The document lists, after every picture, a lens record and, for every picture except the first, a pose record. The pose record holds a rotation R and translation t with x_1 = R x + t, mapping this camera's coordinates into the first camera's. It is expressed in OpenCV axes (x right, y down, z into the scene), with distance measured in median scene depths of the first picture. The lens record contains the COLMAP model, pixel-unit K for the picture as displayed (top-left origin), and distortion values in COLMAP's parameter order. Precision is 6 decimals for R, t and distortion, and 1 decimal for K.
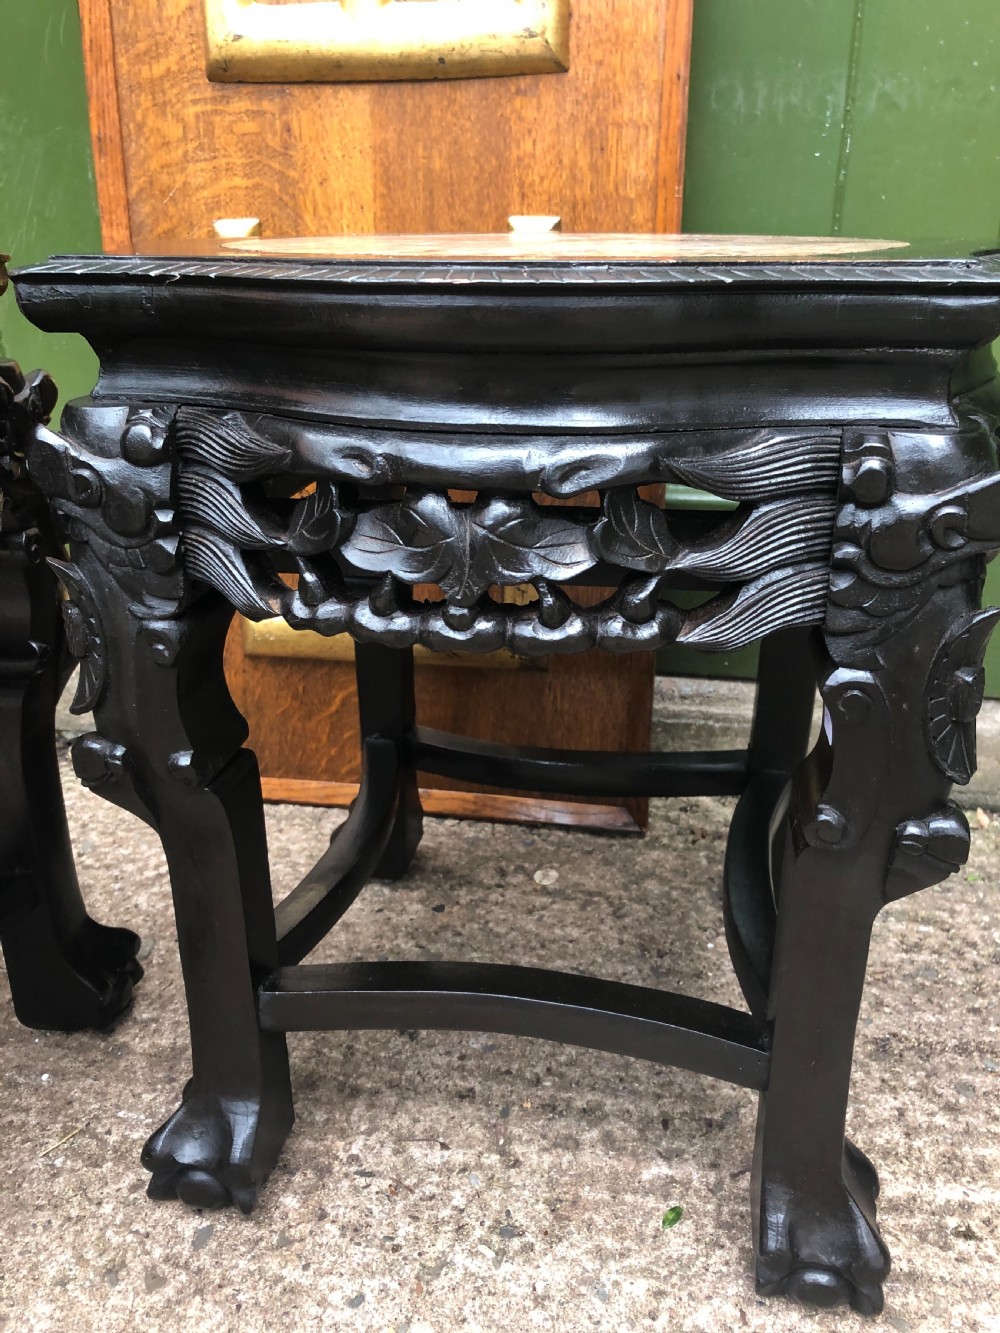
lens RADIAL K [[1073.1, 0, 500.6], [0, 1073.1, 668.5], [0, 0, 1]] dist [0.010463, 0.002457]
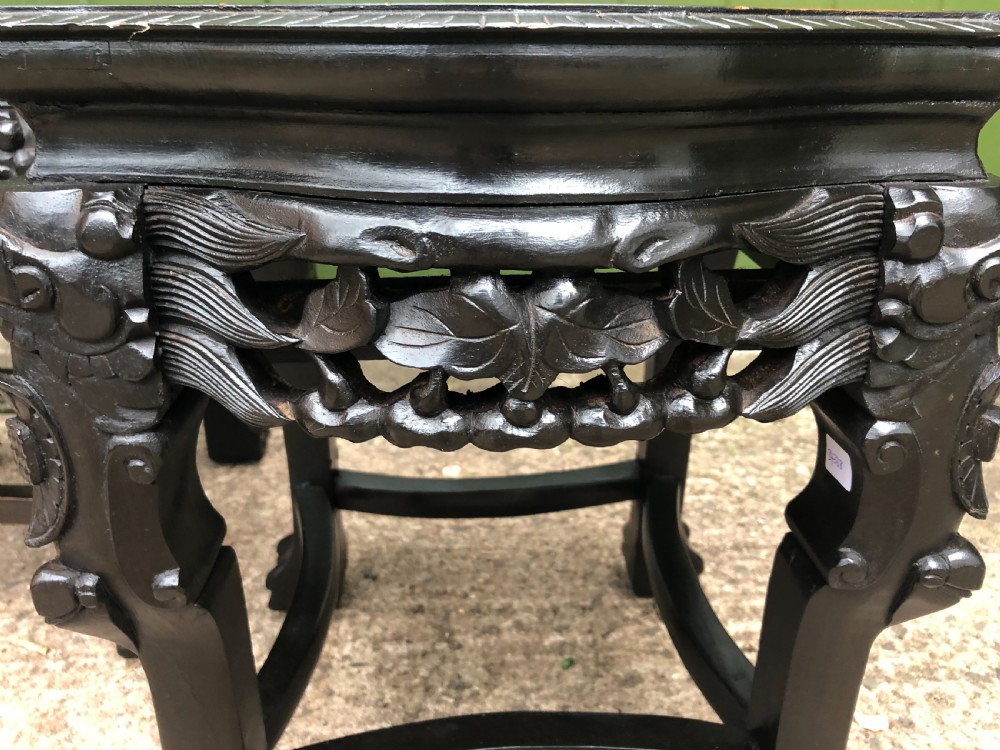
lens RADIAL K [[819.7, 0, 505.0], [0, 819.7, 375.1], [0, 0, 1]] dist [0.006958, 0.004763]
pose [[0.971493, -0.087673, 0.220259, -0.187495], [0.086730, 0.996134, 0.013970, -0.083359], [-0.220632, 0.005531, 0.975341, 0.318084]]
